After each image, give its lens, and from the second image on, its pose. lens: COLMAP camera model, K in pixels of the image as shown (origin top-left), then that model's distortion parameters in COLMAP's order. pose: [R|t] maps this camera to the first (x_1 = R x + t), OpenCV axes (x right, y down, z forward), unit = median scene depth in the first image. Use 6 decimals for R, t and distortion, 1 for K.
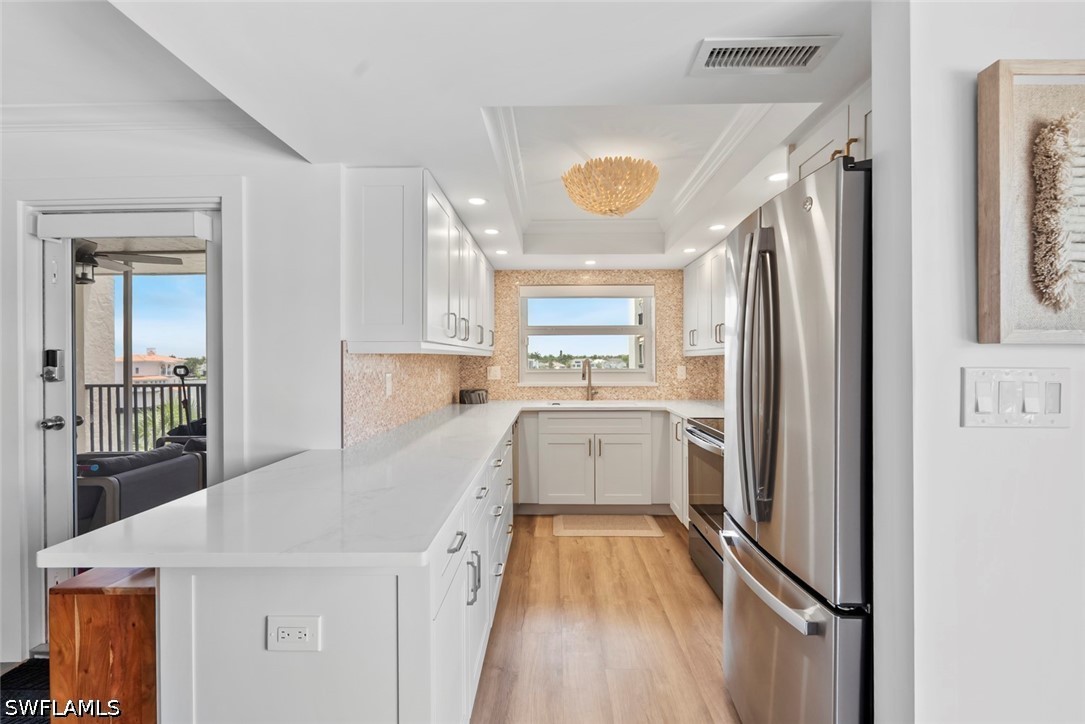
lens RADIAL K [[476.3, 0, 545.3], [0, 476.3, 353.7], [0, 0, 1]] dist [-0.001322, 0.000519]
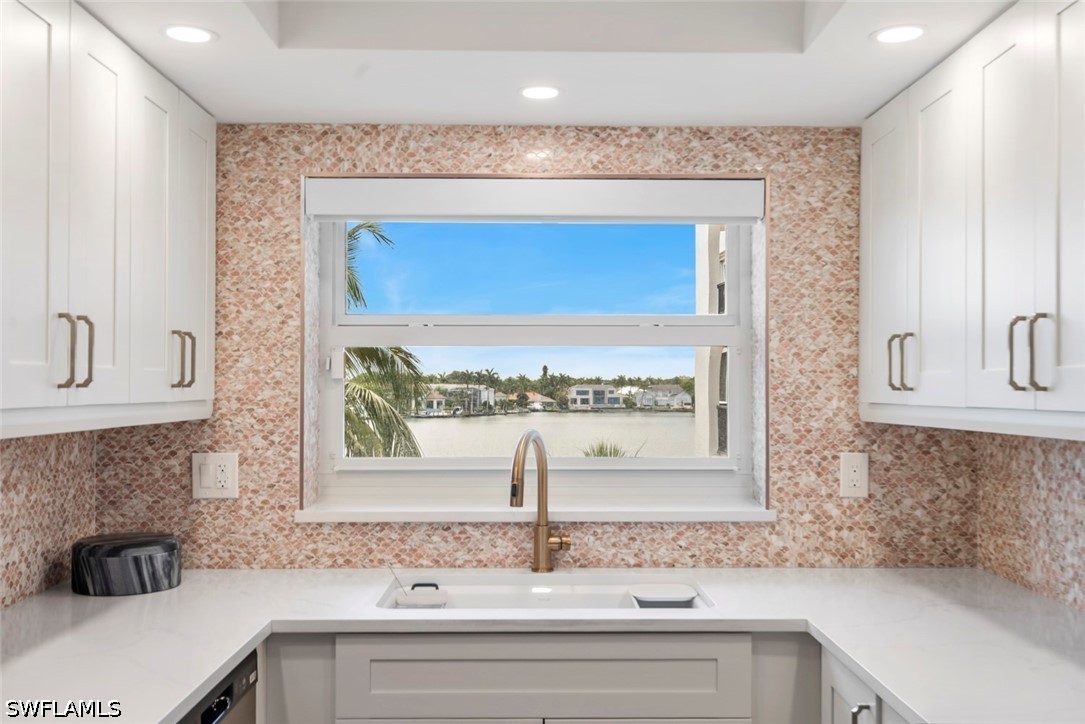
lens RADIAL K [[1072.6, 0, 540.6], [0, 1072.6, 365.8], [0, 0, 1]] dist [0.013678, 0.000000]
pose [[0.999570, 0.005321, 0.028847, 0.071654], [-0.005129, 0.999964, -0.006753, -0.023181], [-0.028882, 0.006602, 0.999561, 0.336809]]
